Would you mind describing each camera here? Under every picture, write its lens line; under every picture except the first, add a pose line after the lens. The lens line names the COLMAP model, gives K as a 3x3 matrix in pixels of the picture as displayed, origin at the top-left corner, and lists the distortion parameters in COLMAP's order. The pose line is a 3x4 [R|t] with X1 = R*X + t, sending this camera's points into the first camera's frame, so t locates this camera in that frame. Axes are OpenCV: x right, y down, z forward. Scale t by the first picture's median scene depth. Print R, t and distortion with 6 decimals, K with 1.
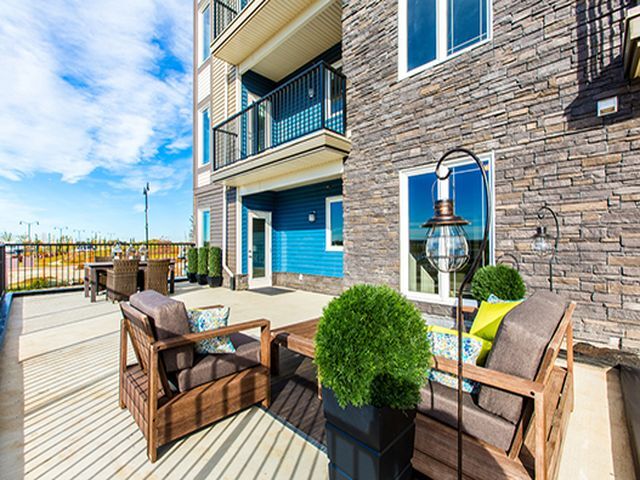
lens RADIAL K [[289.8, 0, 320.4], [0, 289.8, 242.6], [0, 0, 1]] dist [-0.009396, -0.000285]
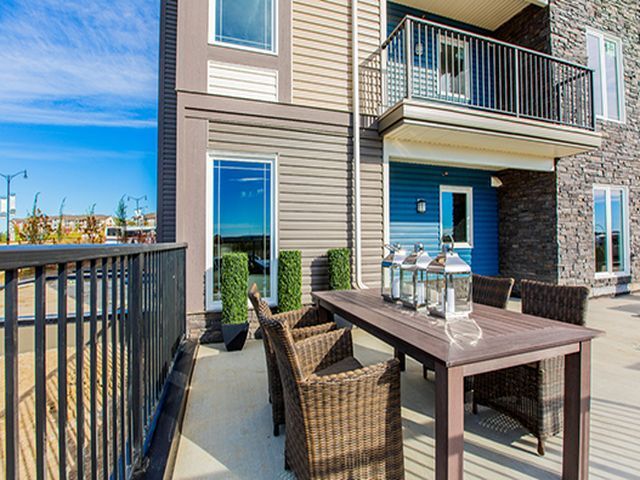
lens RADIAL K [[306.2, 0, 320.6], [0, 306.2, 235.2], [0, 0, 1]] dist [-0.022924, -0.000080]
pose [[0.456175, 0.013699, 0.889785, -0.453456], [0.006335, 0.999806, -0.018640, 0.002034], [-0.889868, 0.014140, 0.456000, 0.445147]]
